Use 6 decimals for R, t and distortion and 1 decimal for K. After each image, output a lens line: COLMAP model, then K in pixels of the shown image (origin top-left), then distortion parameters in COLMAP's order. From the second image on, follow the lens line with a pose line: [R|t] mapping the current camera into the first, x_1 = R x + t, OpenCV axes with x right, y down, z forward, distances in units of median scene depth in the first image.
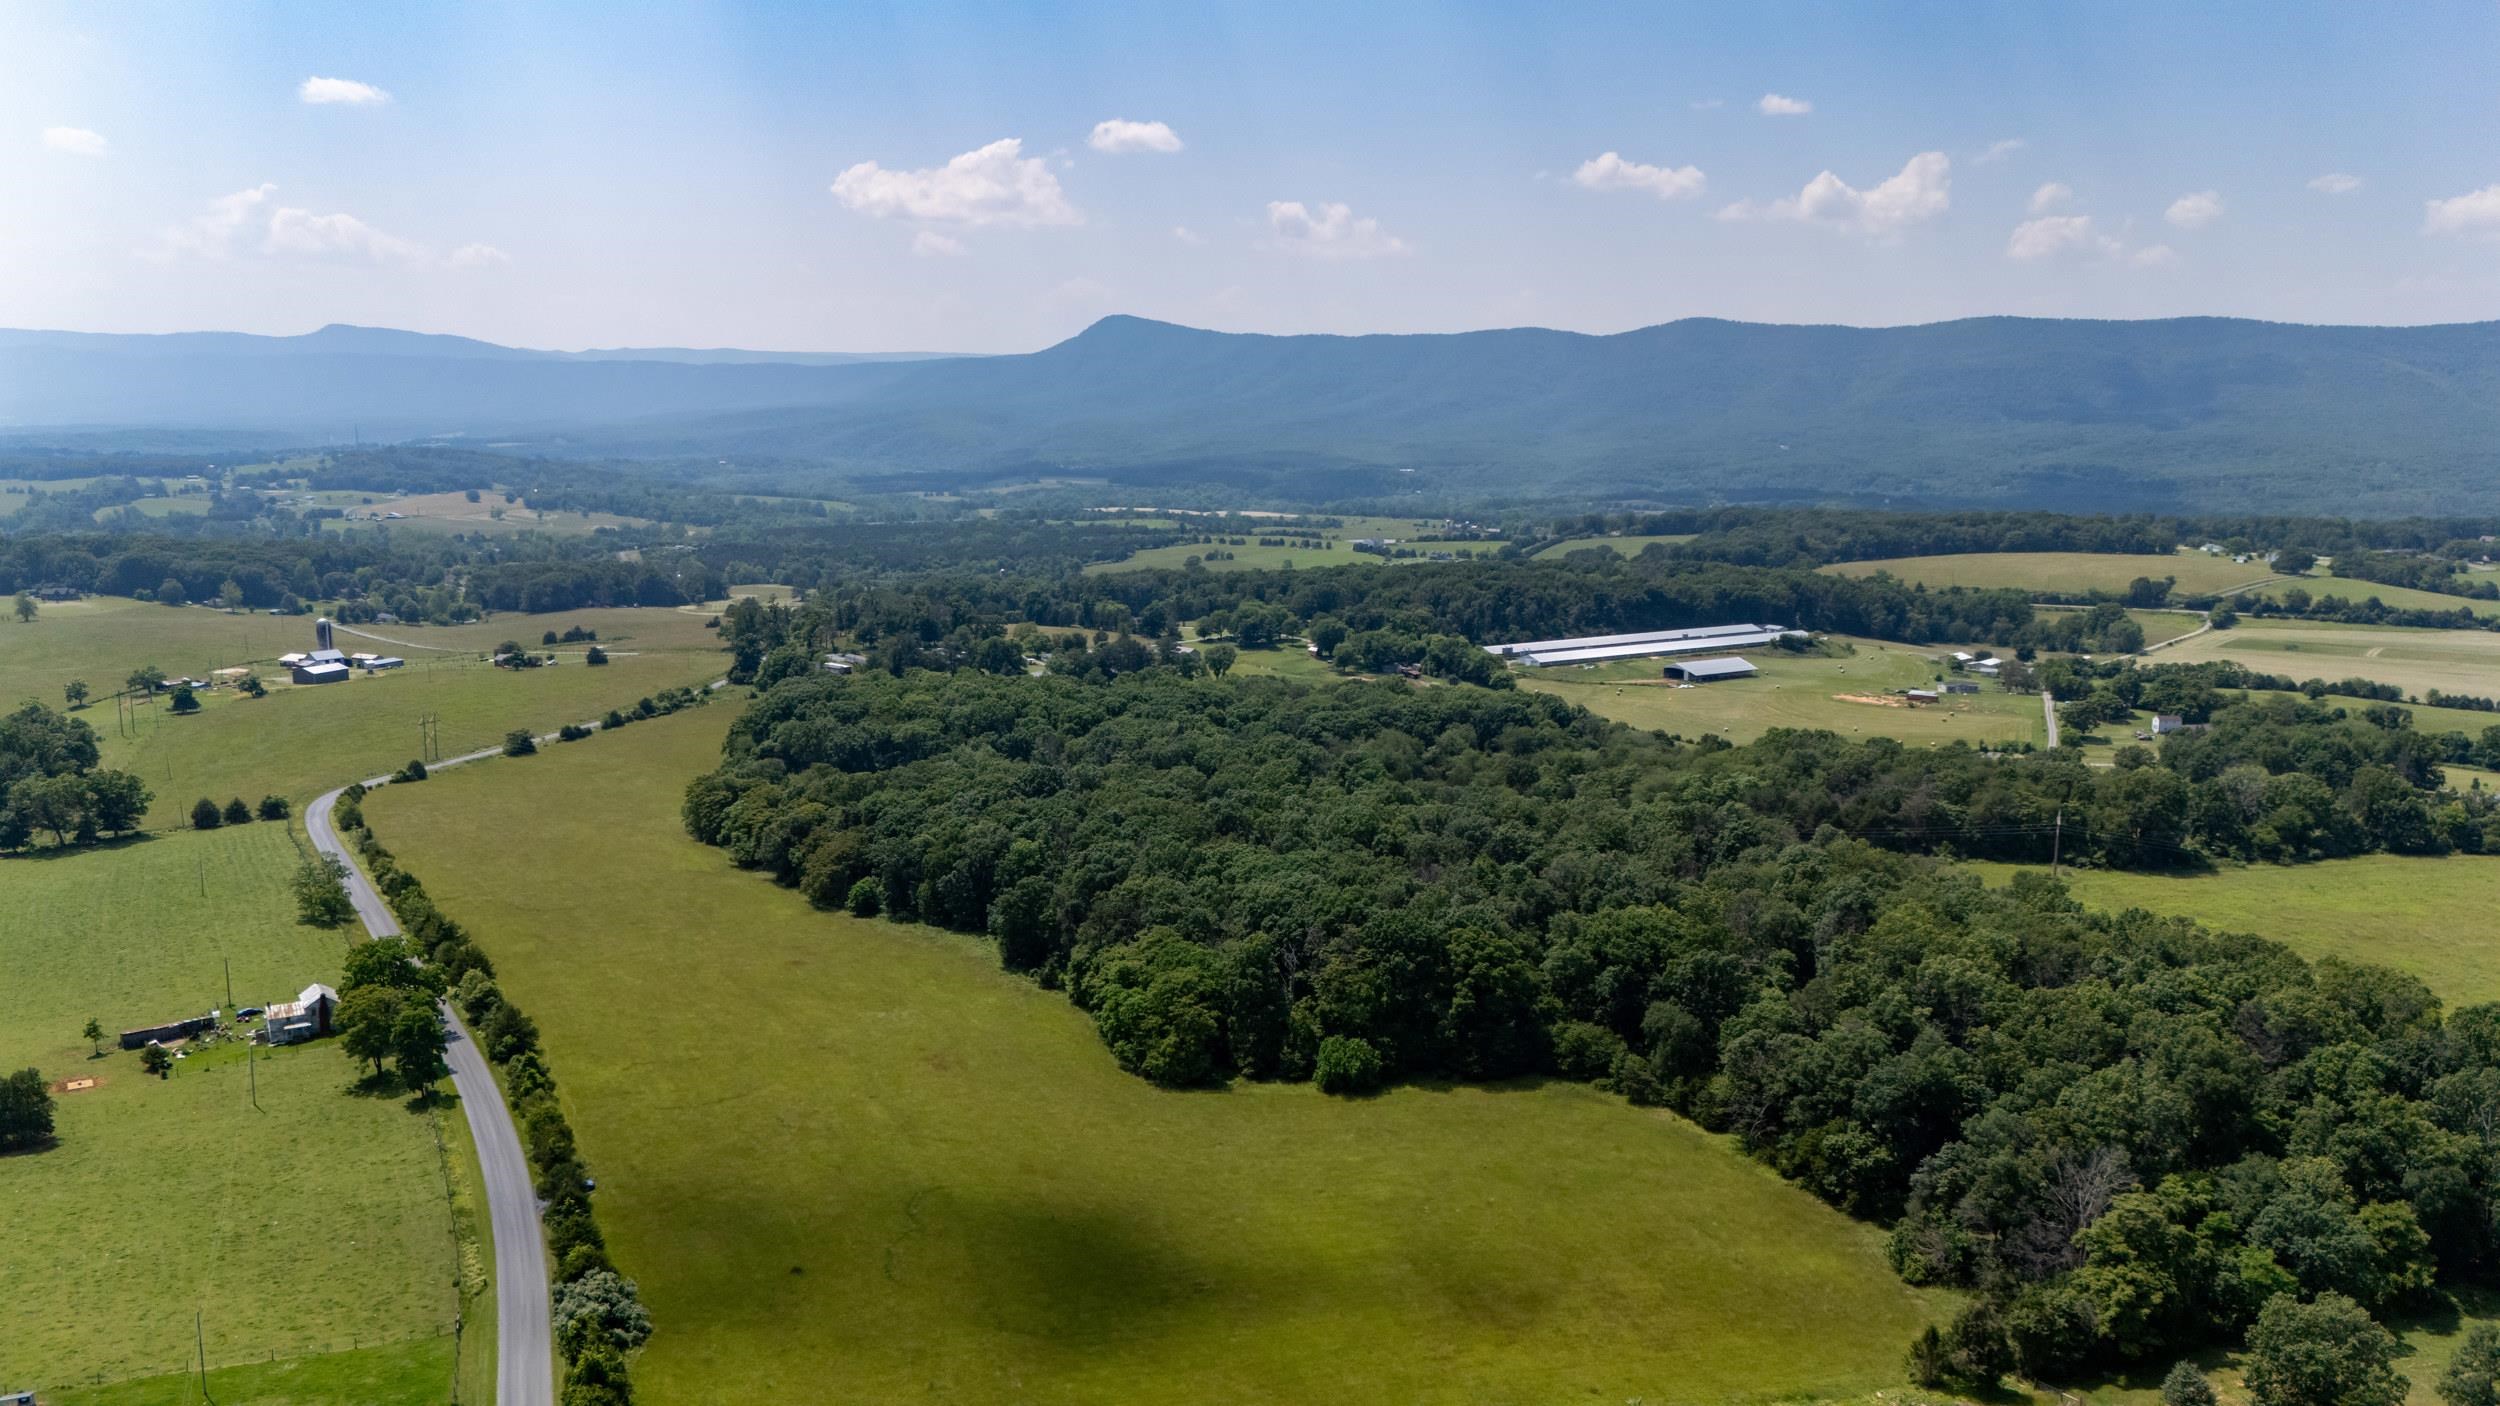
lens RADIAL K [[1831.9, 0, 1253.5], [0, 1831.9, 711.7], [0, 0, 1]] dist [0.095235, -0.126965]
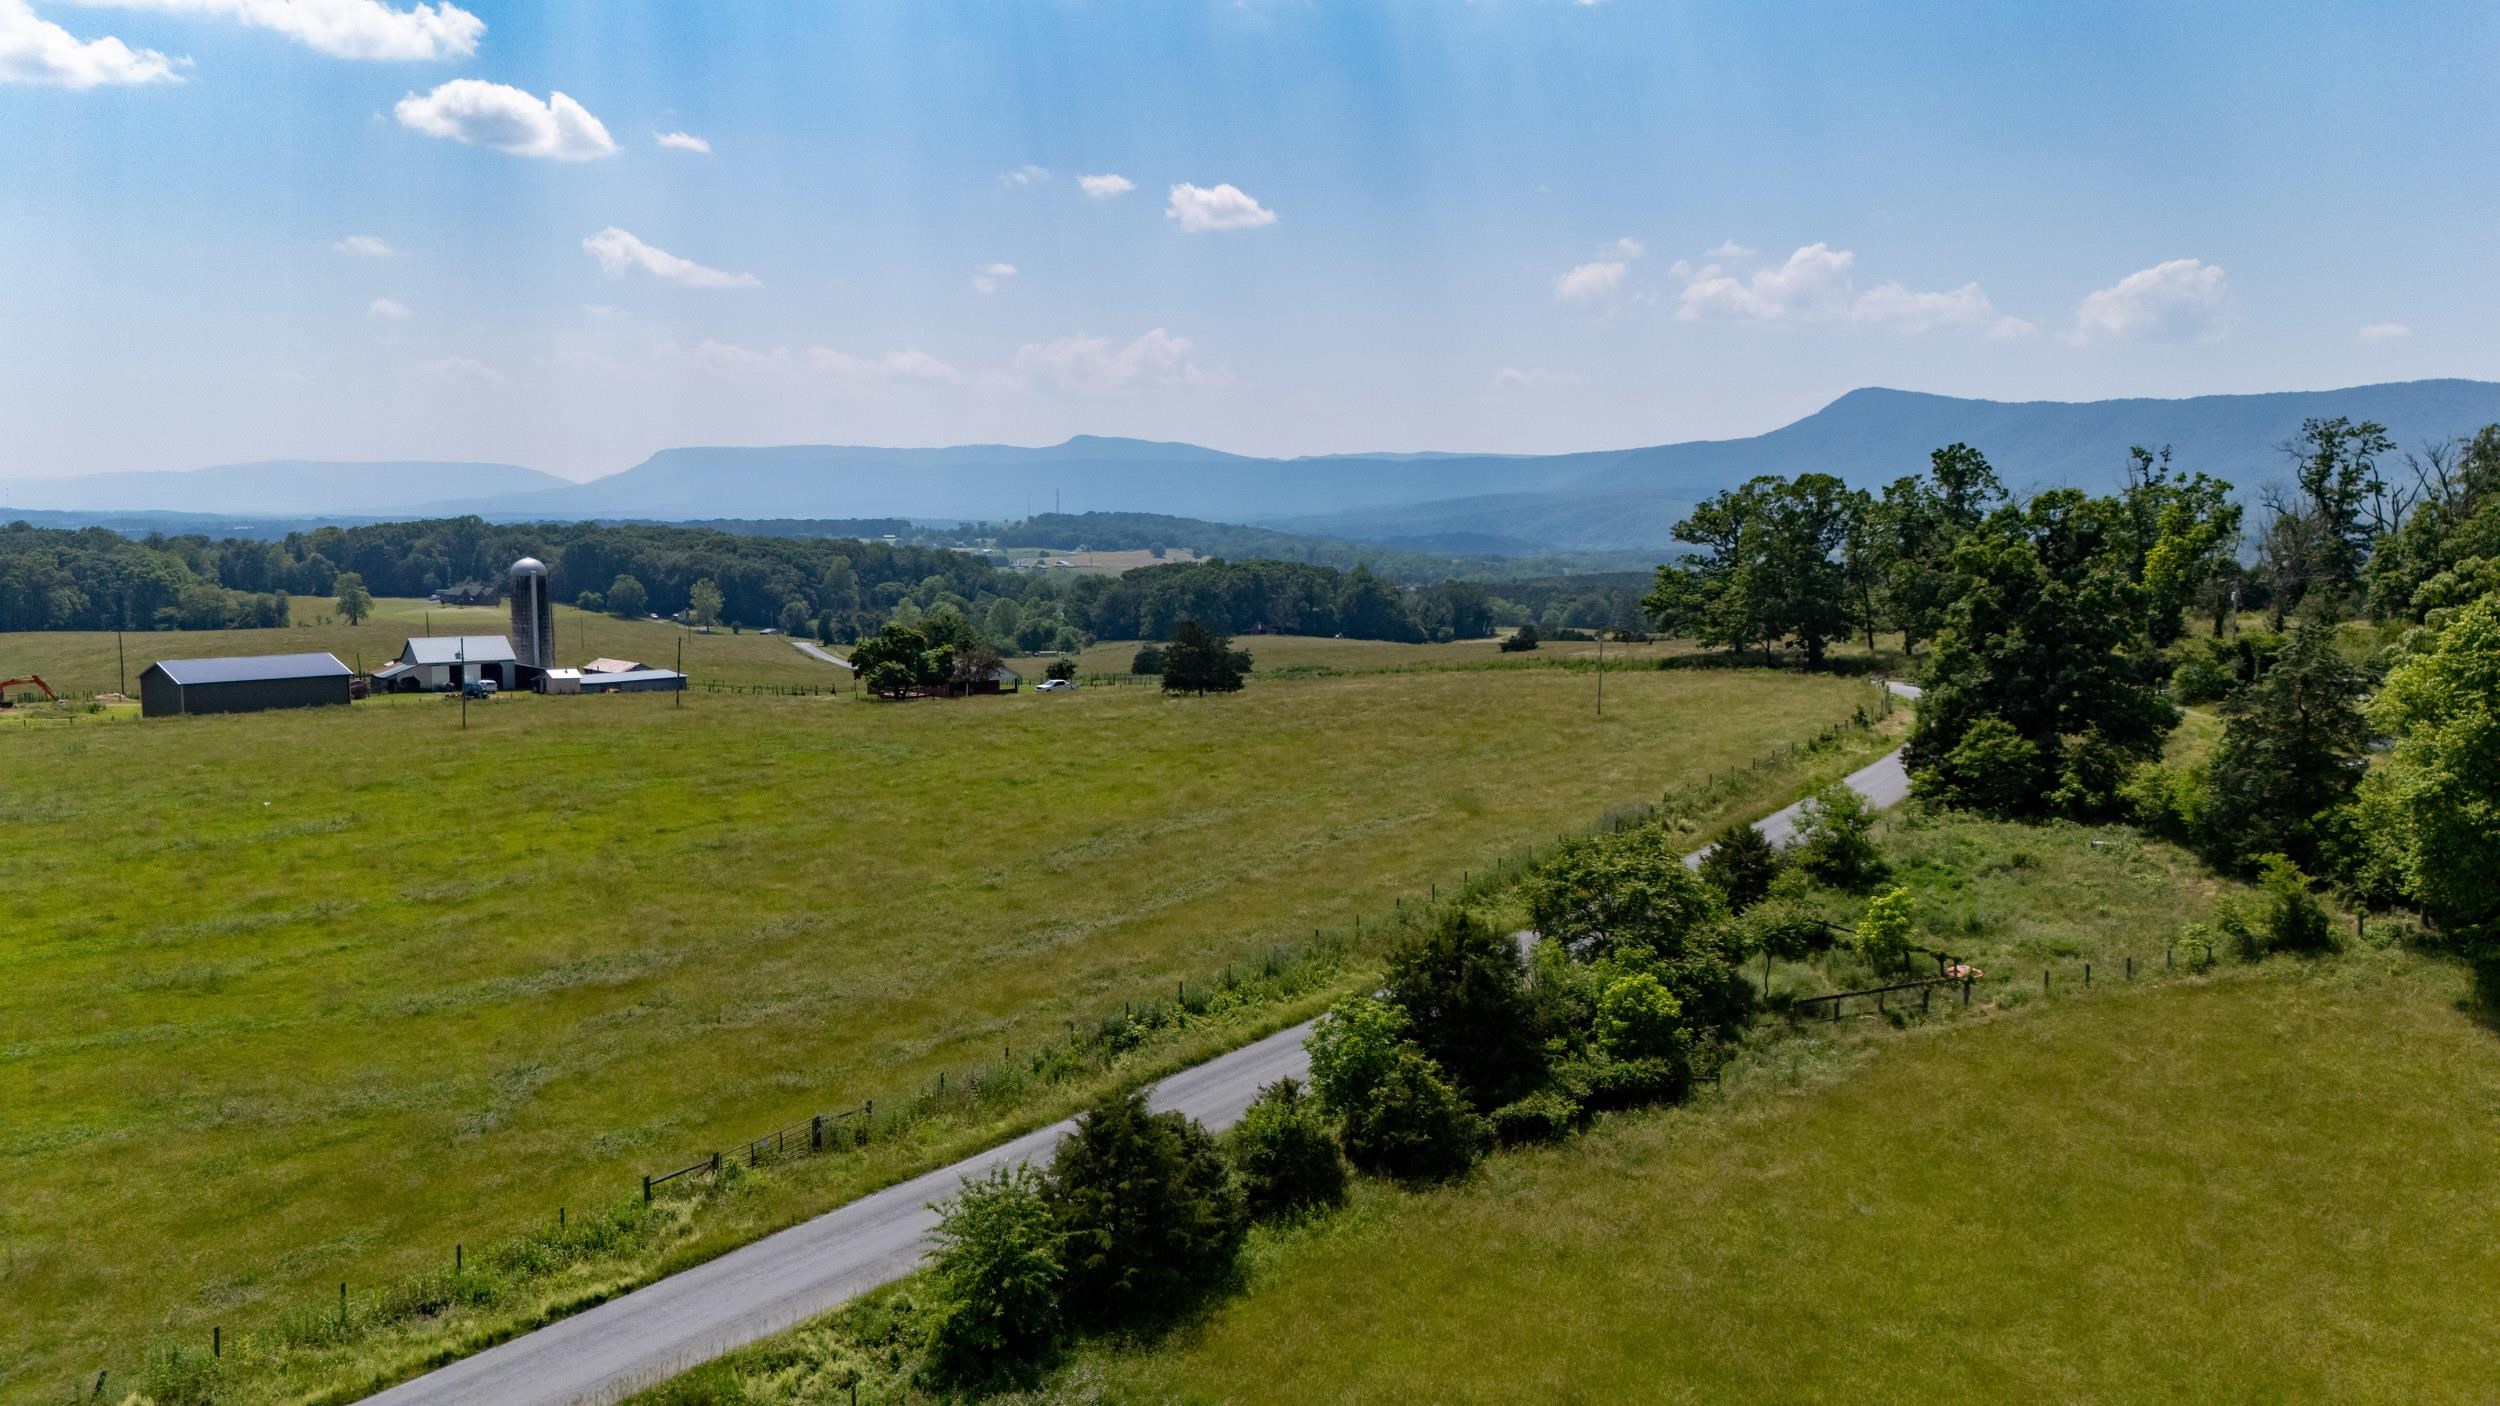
lens RADIAL K [[1834.4, 0, 1253.1], [0, 1834.4, 707.7], [0, 0, 1]] dist [0.081485, -0.091898]
pose [[0.934160, 0.033103, -0.355316, -0.167199], [-0.055385, 0.997072, -0.052720, -0.007317], [0.352530, 0.068928, 0.933258, 0.495397]]
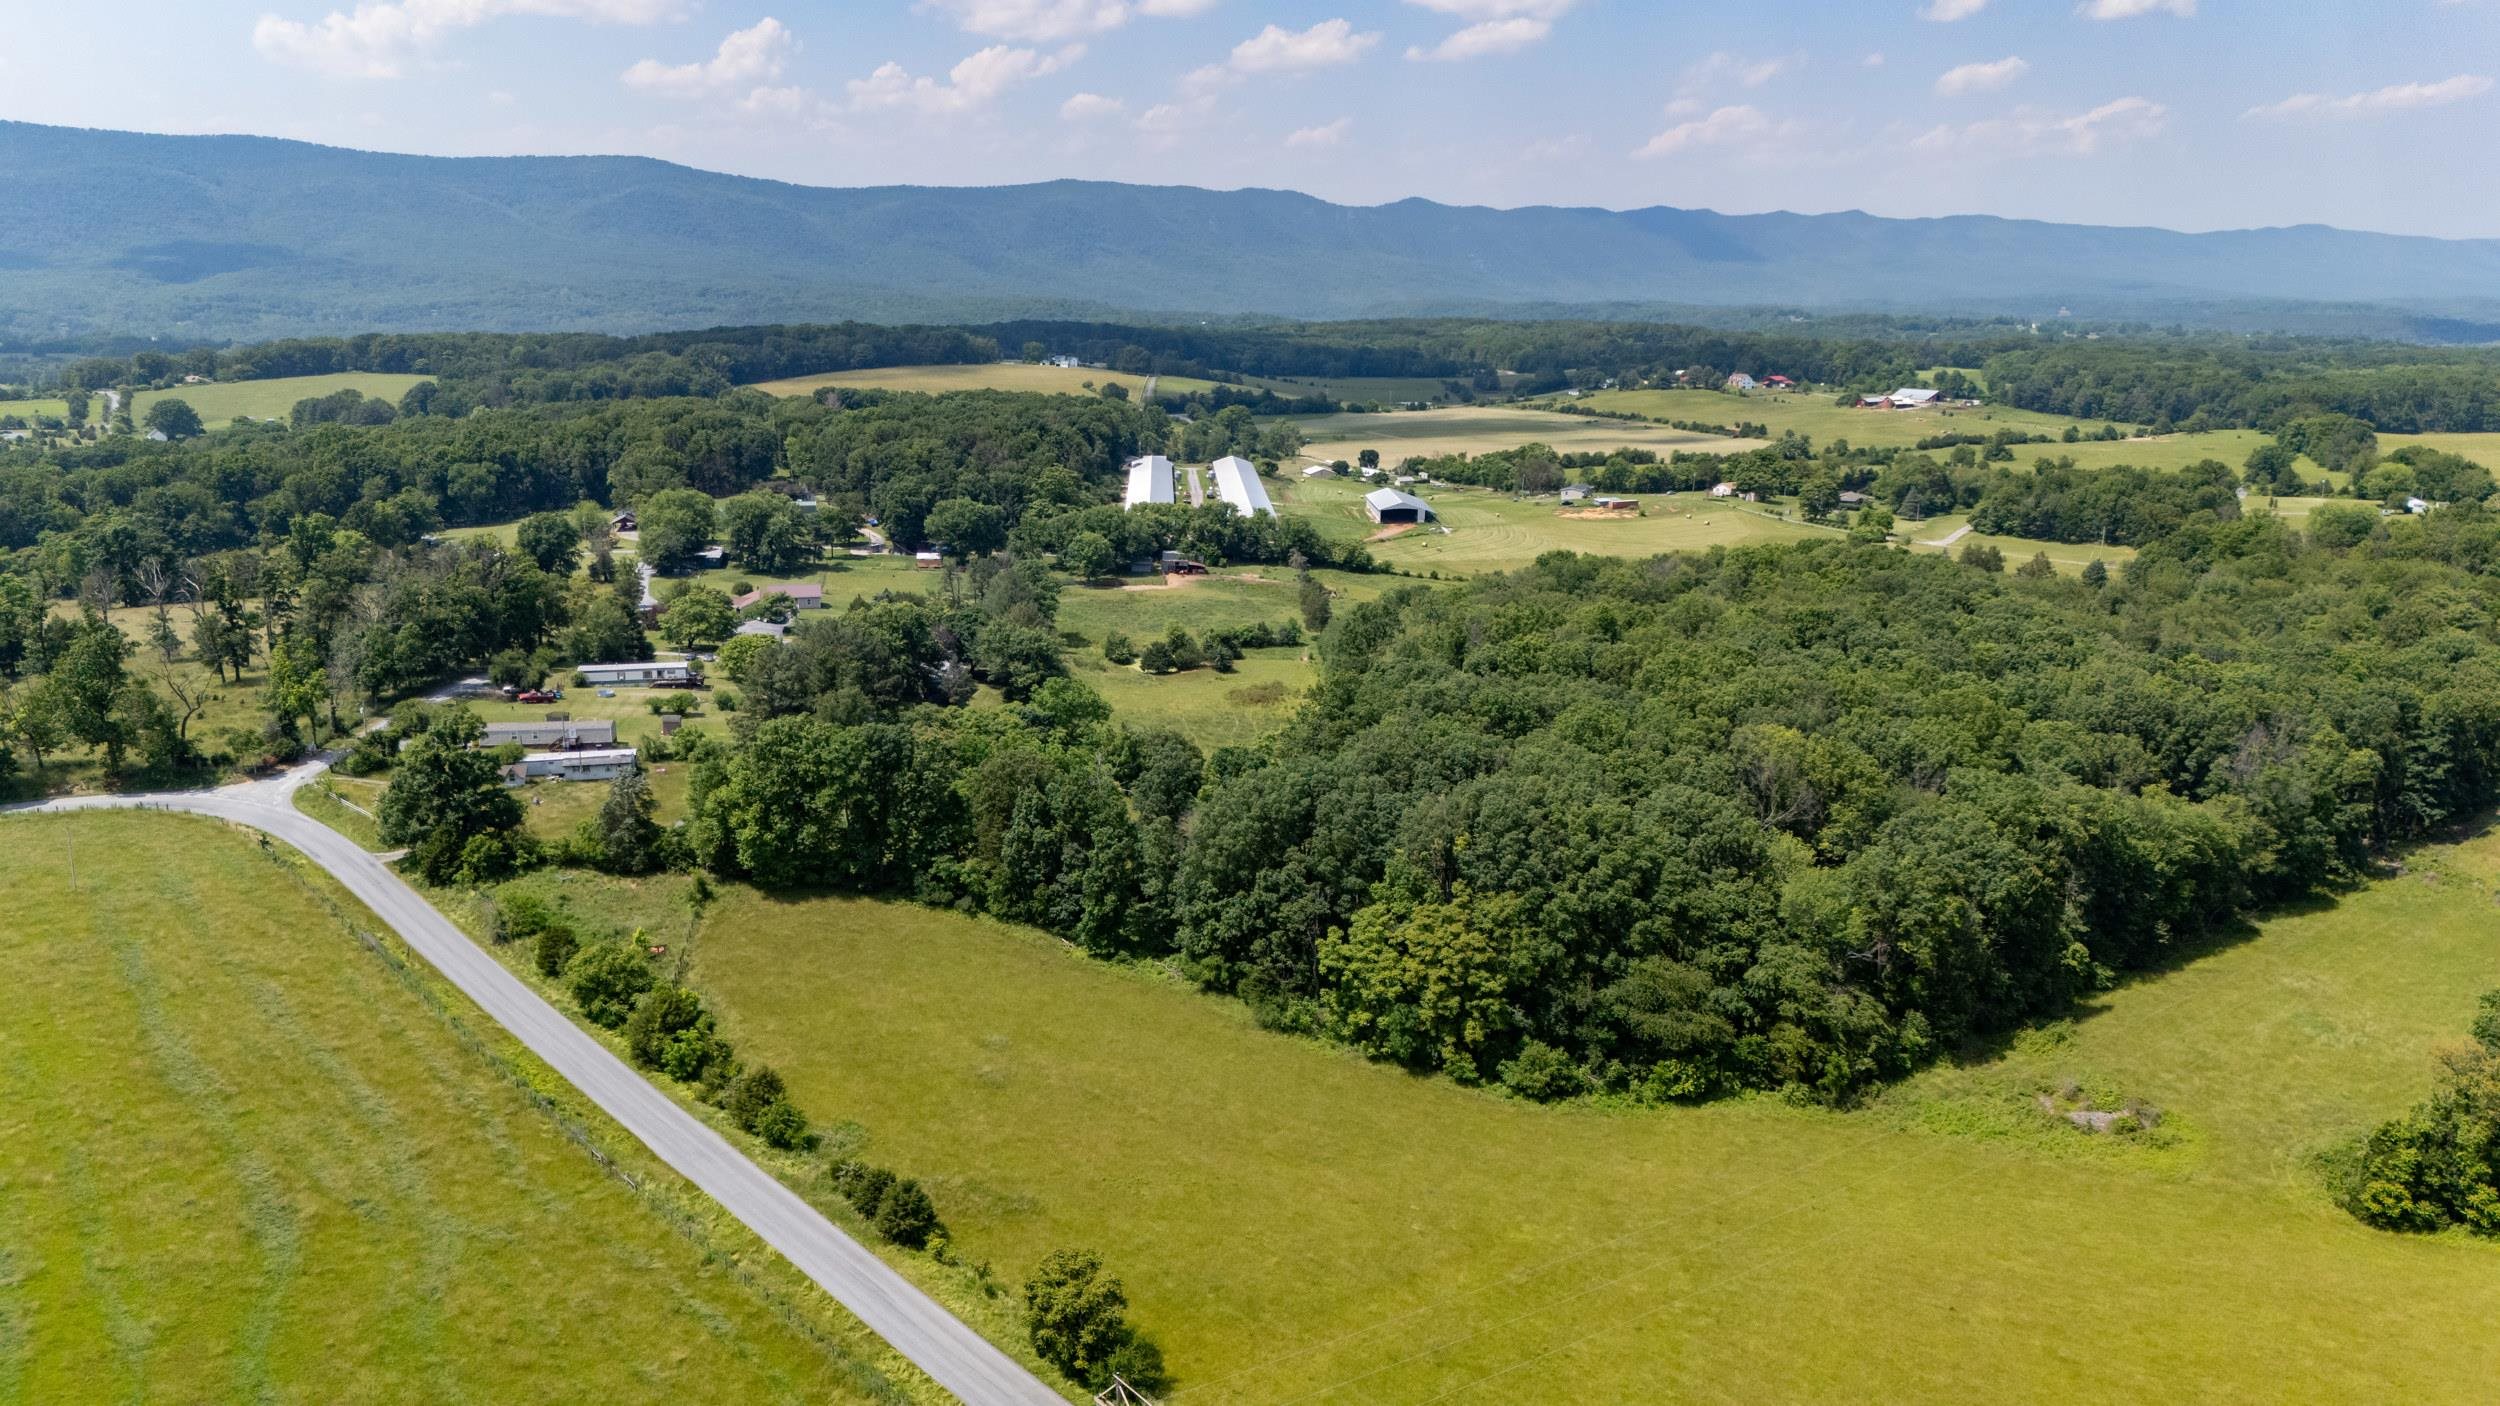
lens RADIAL K [[1834.4, 0, 1253.1], [0, 1834.4, 707.7], [0, 0, 1]] dist [0.081485, -0.091898]
pose [[0.513367, -0.204646, 0.833411, -0.277121], [0.137235, 0.978229, 0.155671, -0.043941], [-0.847125, 0.034457, 0.530276, 0.427735]]
